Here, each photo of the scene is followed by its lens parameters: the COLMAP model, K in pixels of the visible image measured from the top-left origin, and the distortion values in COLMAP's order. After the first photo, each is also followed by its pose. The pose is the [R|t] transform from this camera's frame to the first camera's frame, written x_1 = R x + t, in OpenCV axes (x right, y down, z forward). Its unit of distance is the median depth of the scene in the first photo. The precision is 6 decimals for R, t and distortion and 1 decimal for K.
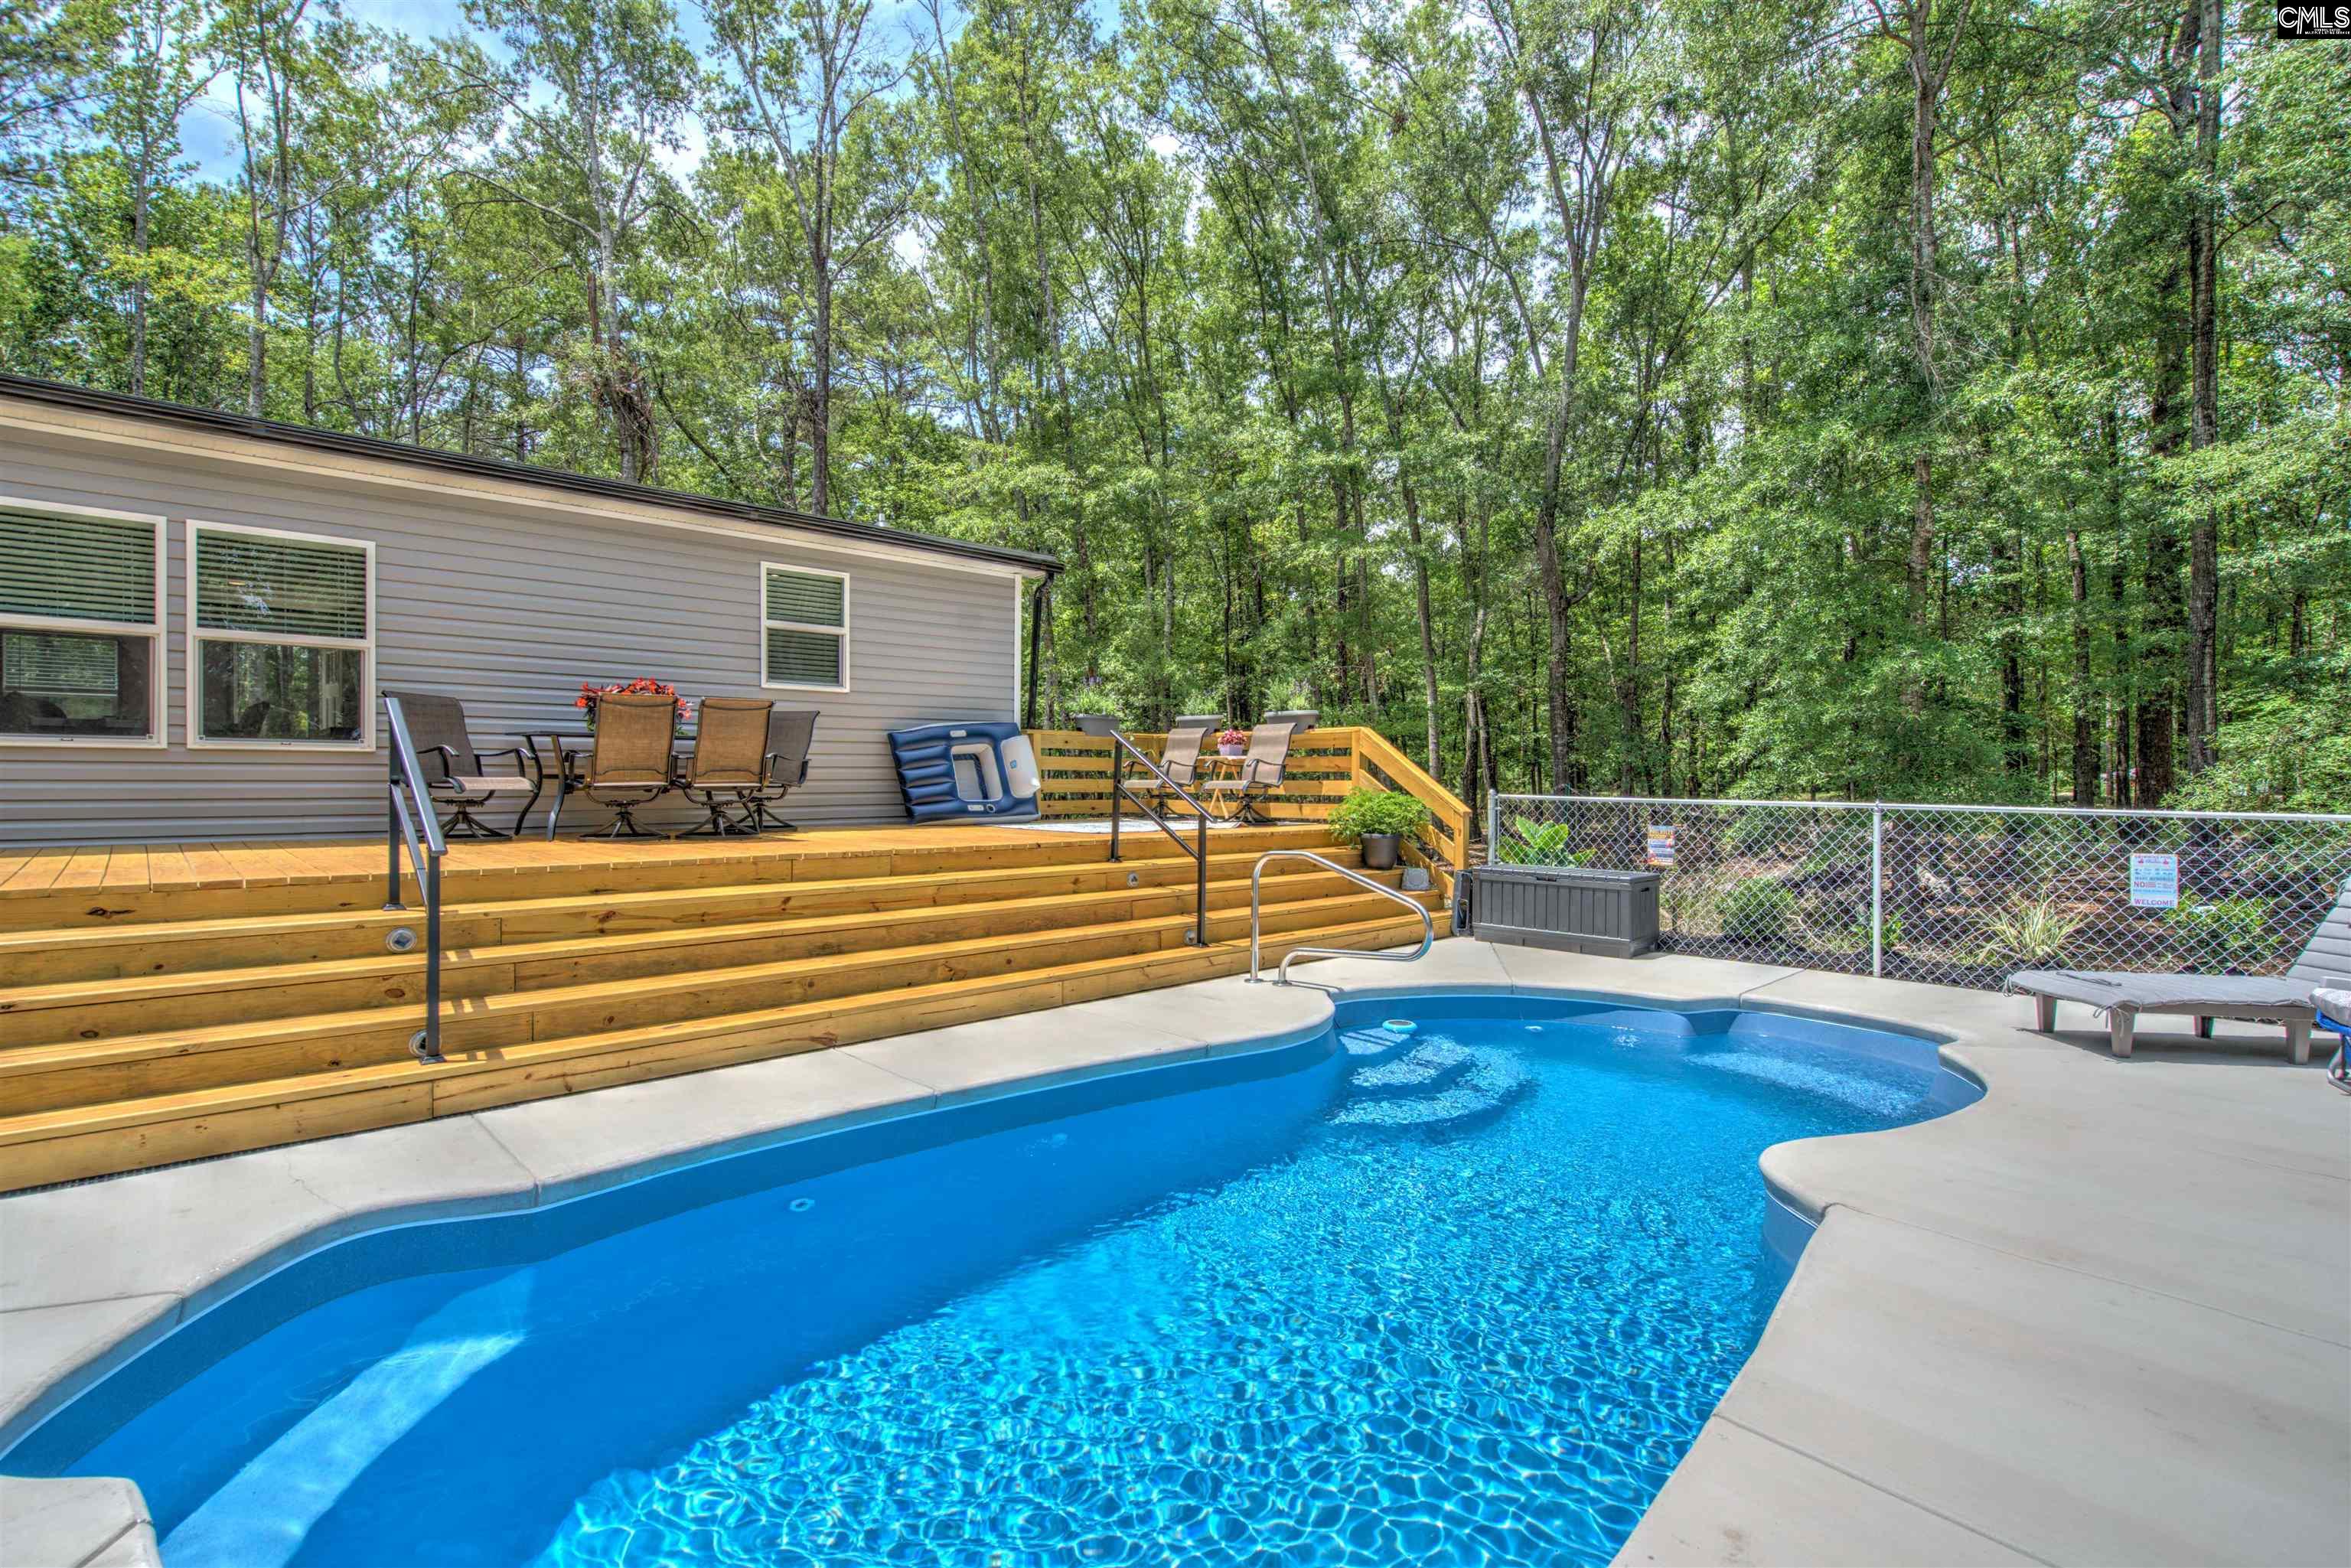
lens RADIAL K [[1086.7, 0, 1160.9], [0, 1086.7, 786.3], [0, 0, 1]] dist [0.000560, -0.000124]
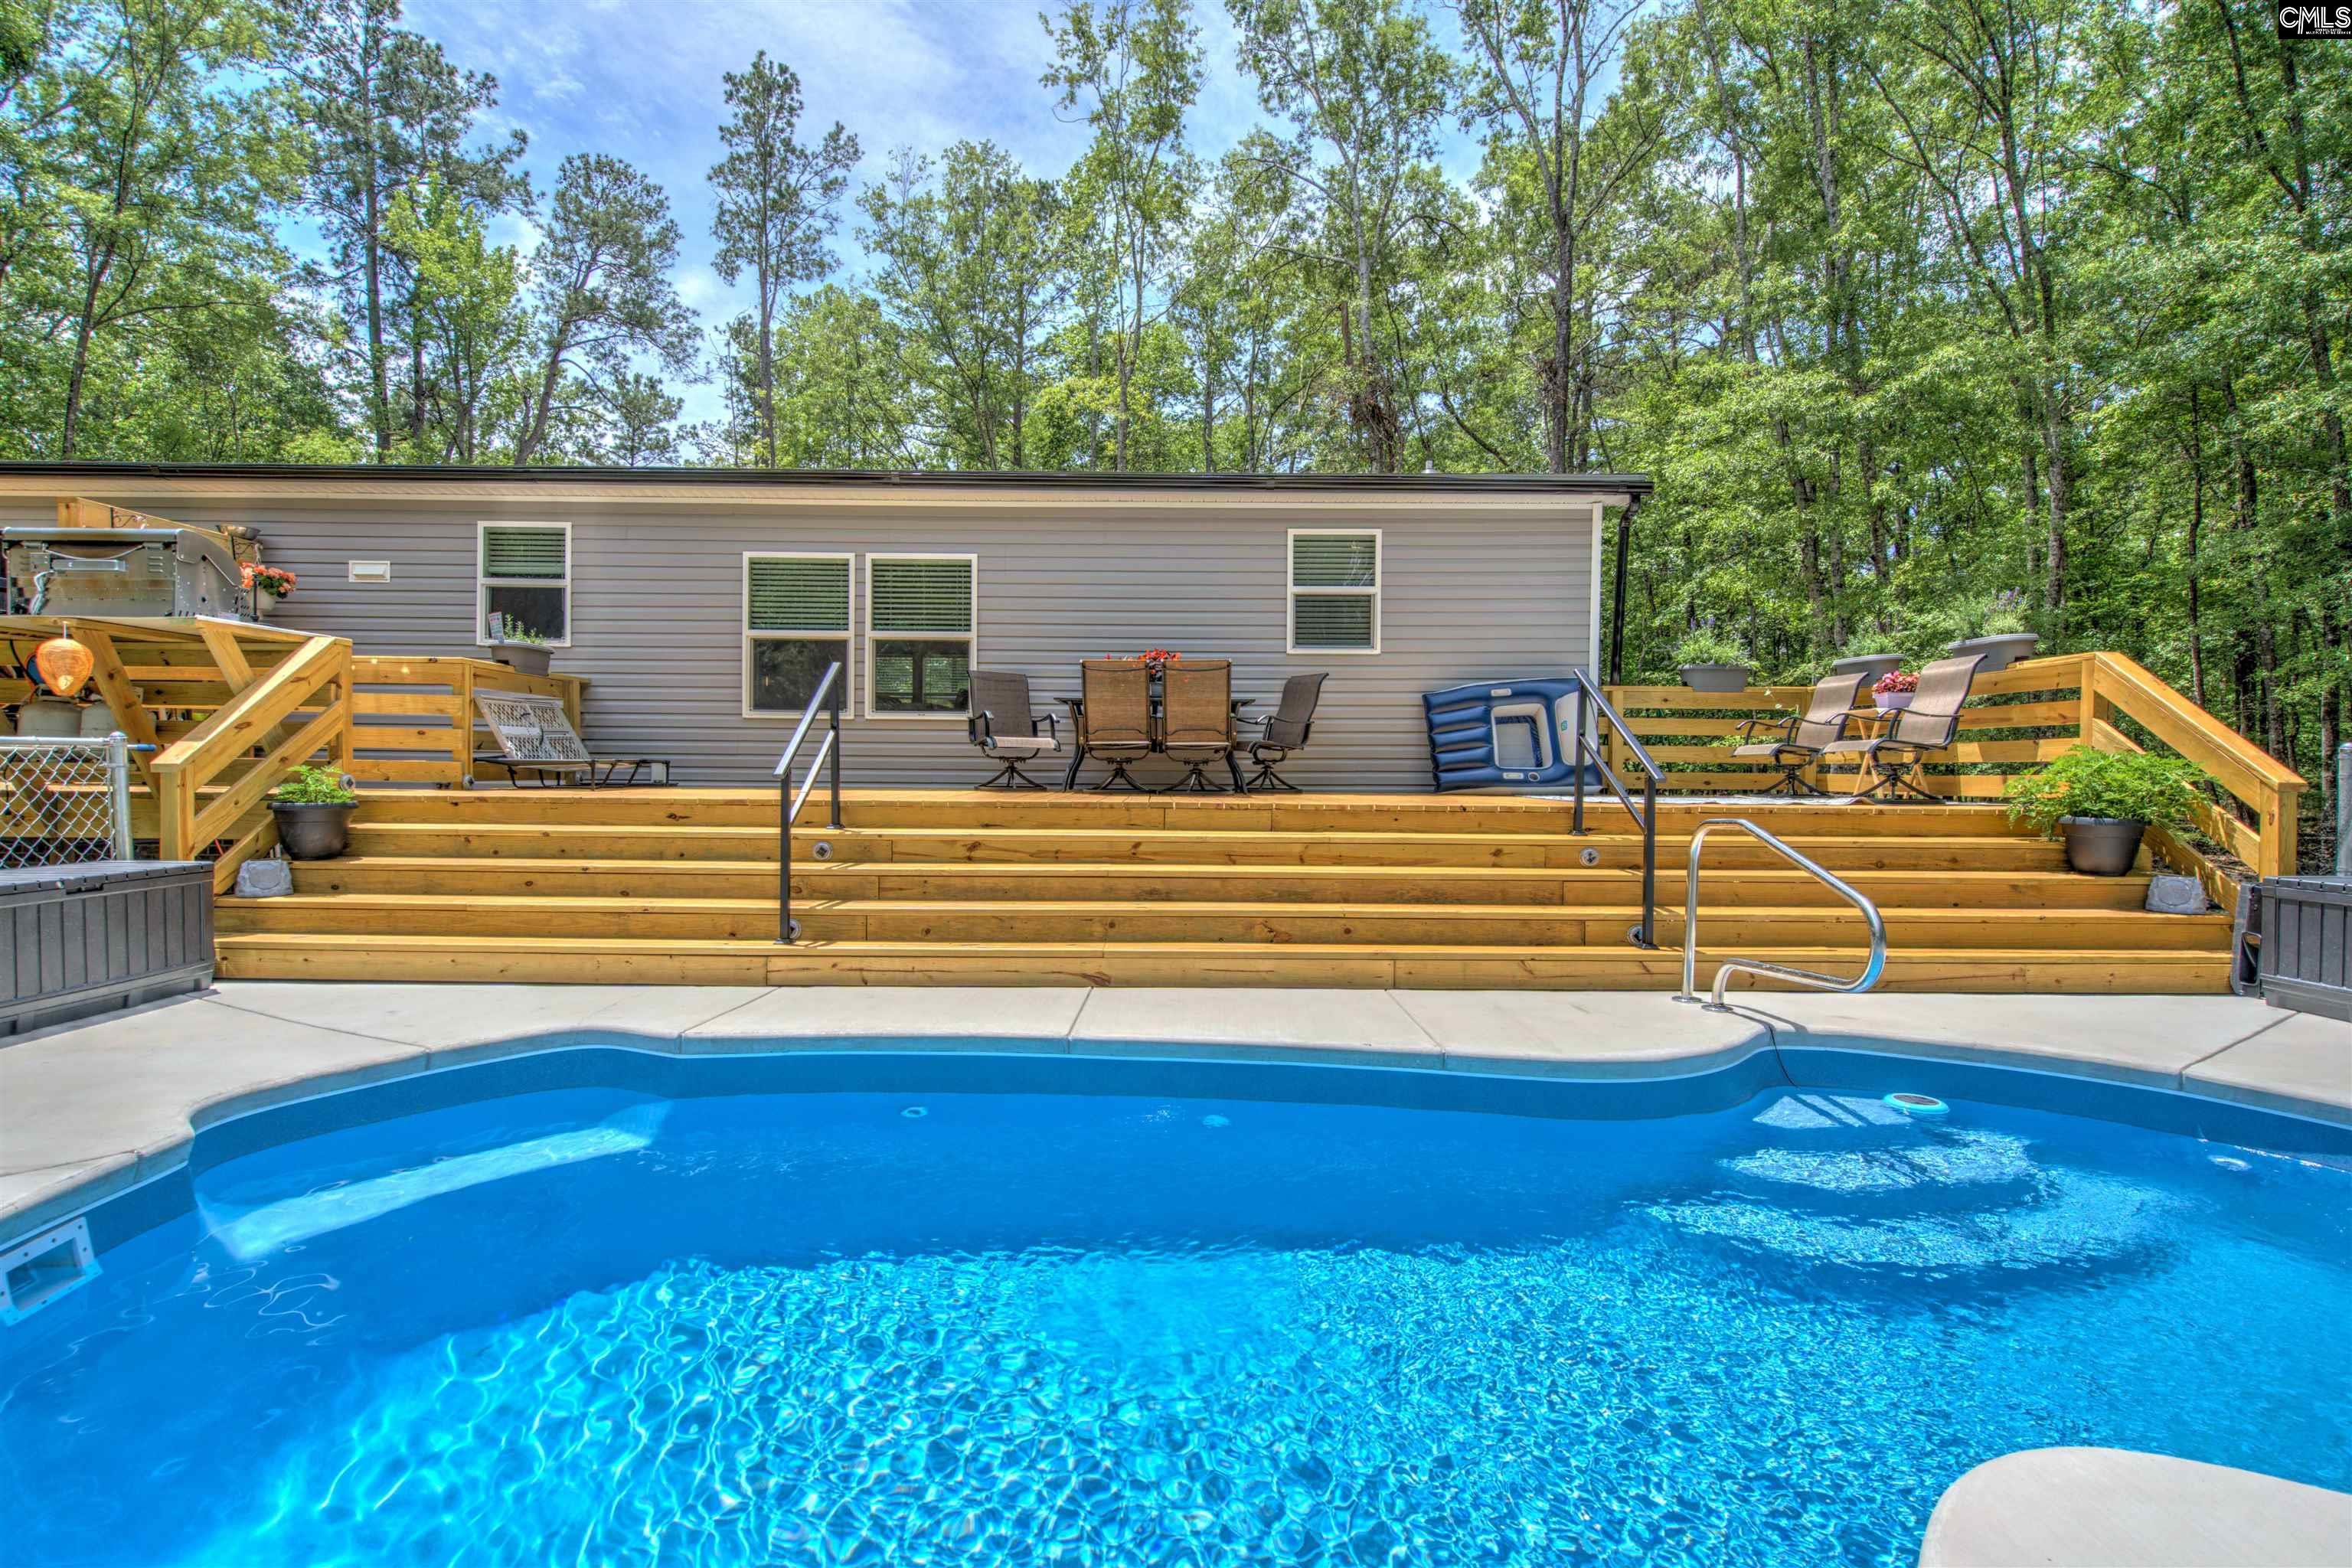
lens RADIAL K [[1087.2, 0, 1162.0], [0, 1087.2, 795.9], [0, 0, 1]] dist [0.000560, -0.000124]
pose [[0.731228, 0.017752, -0.681902, 0.221816], [-0.010618, 0.999836, 0.014642, 0.026238], [0.682050, -0.003466, 0.731297, 0.165453]]
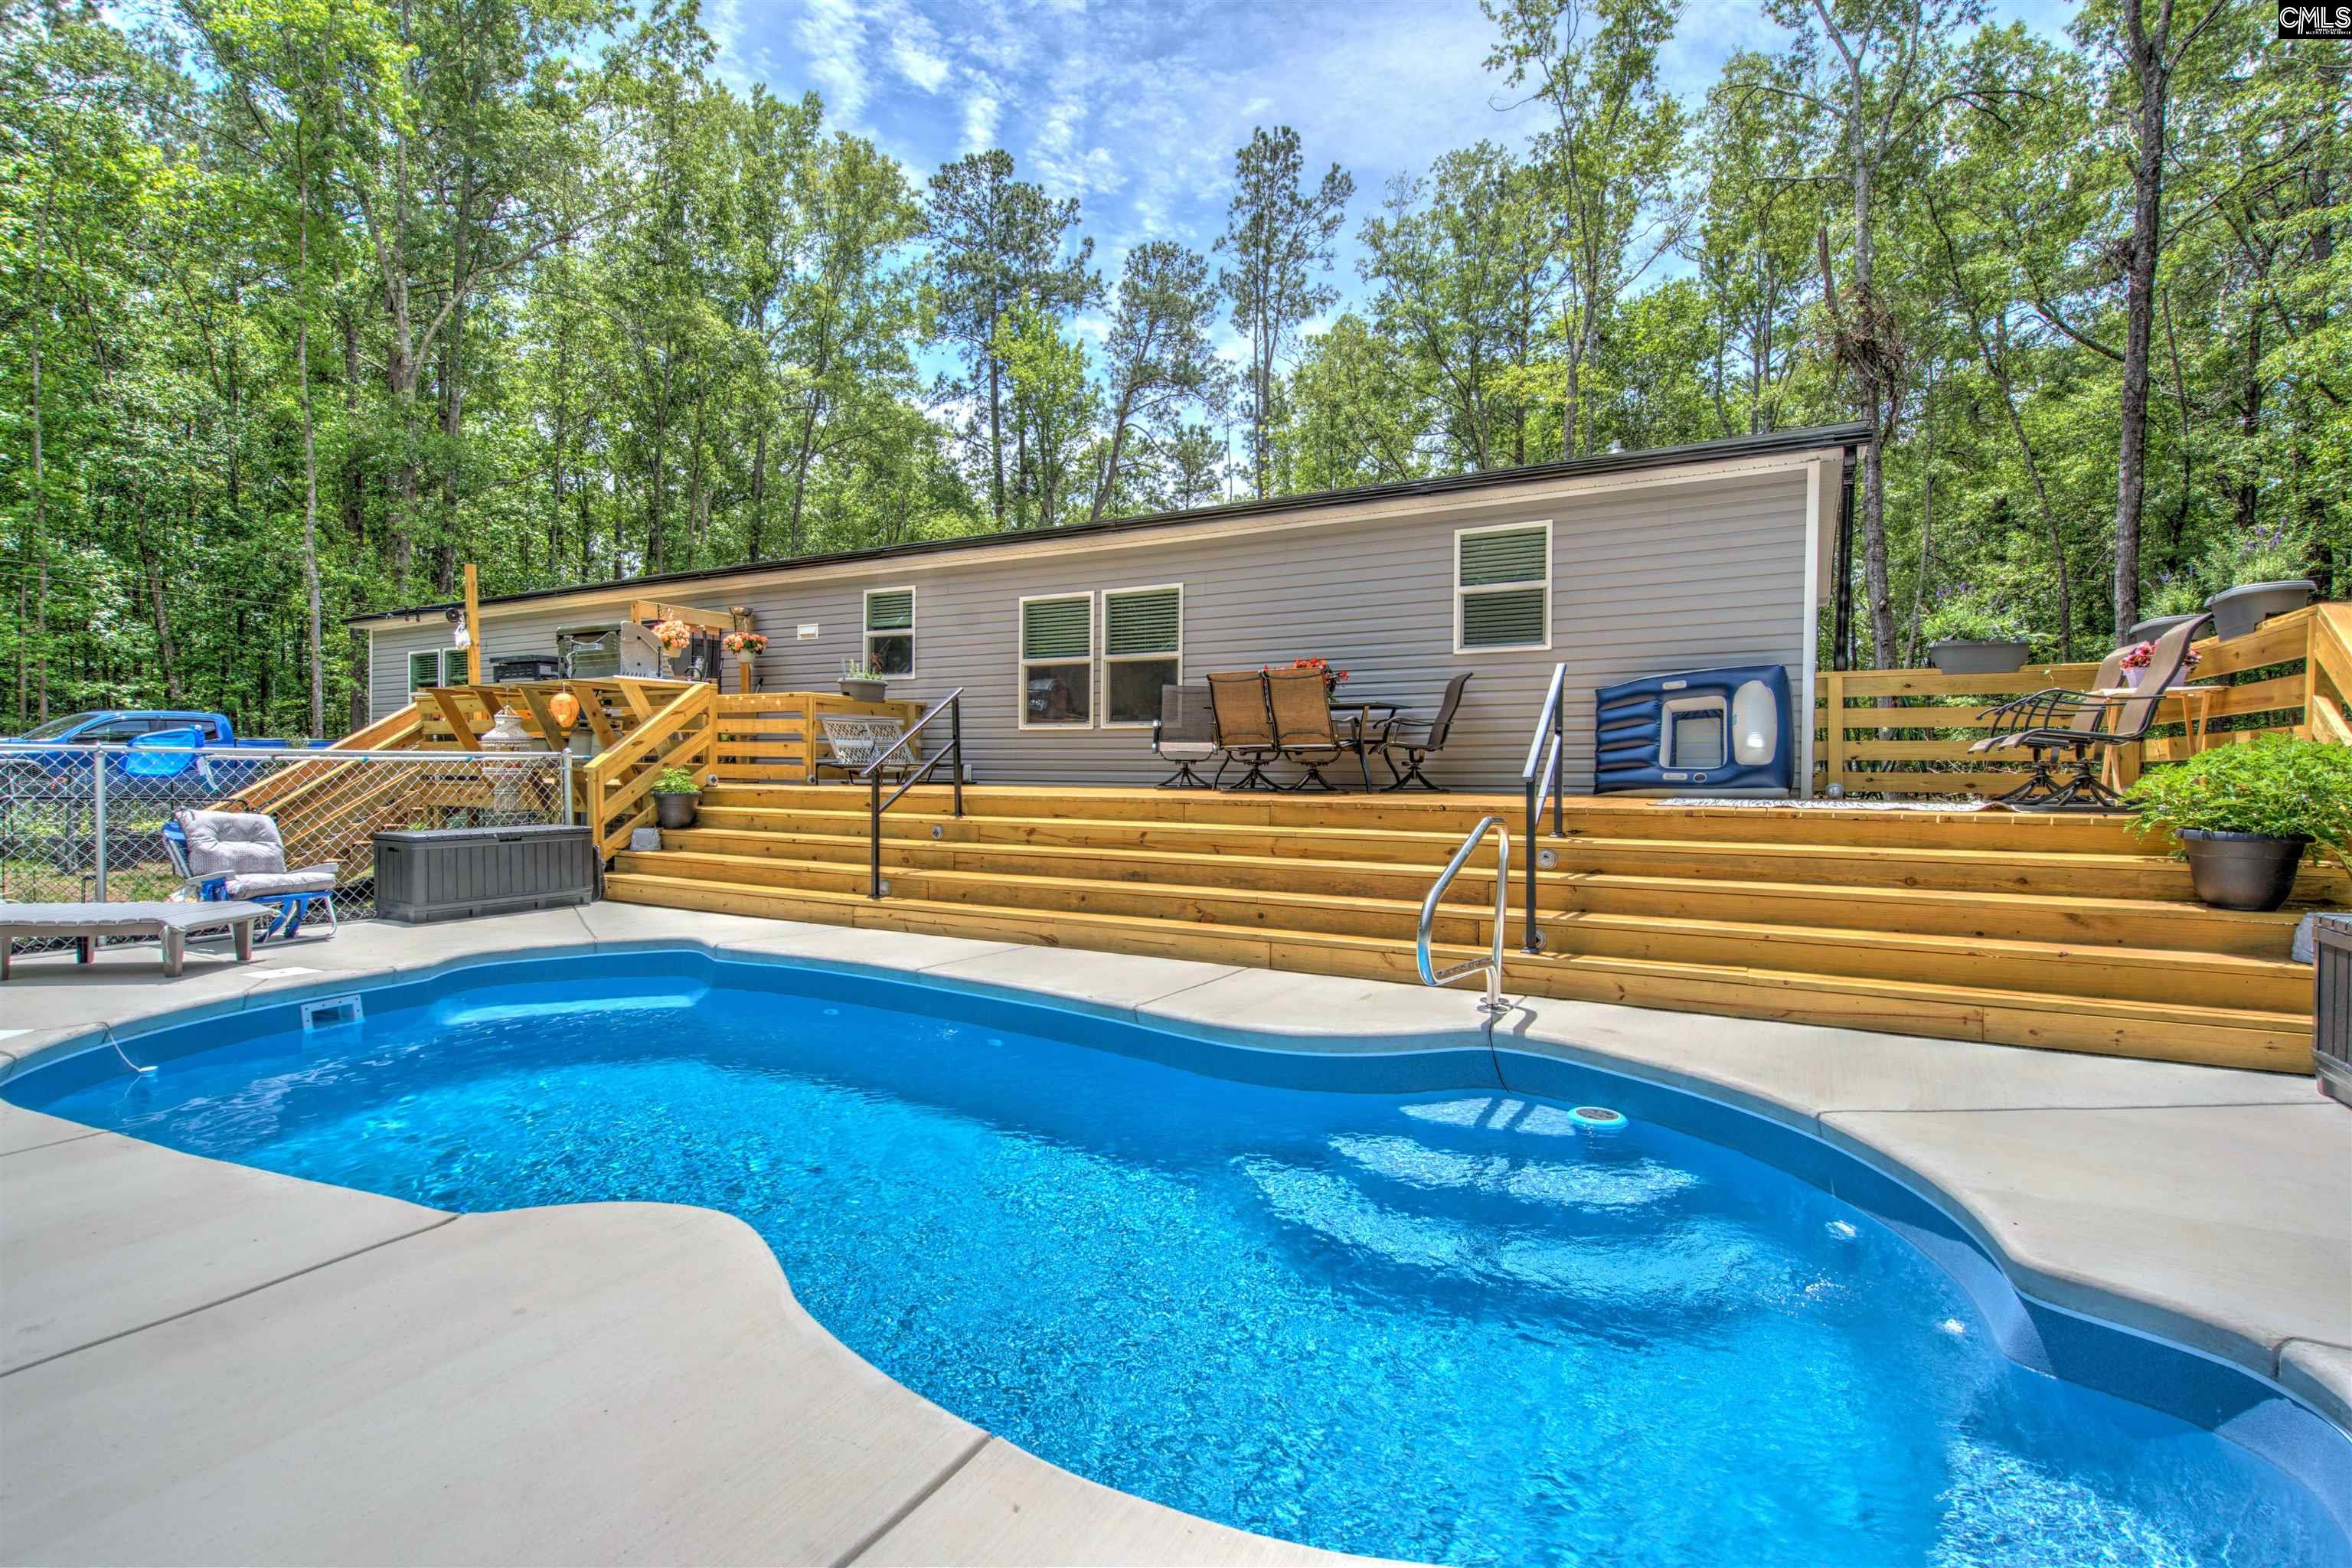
lens RADIAL K [[1087.2, 0, 1168.0], [0, 1087.2, 793.8], [0, 0, 1]] dist [0.000560, -0.000124]
pose [[0.304474, 0.018673, -0.952338, 0.480832], [-0.013349, 0.999793, 0.015335, 0.025214], [0.952427, 0.008044, 0.304660, 0.402552]]
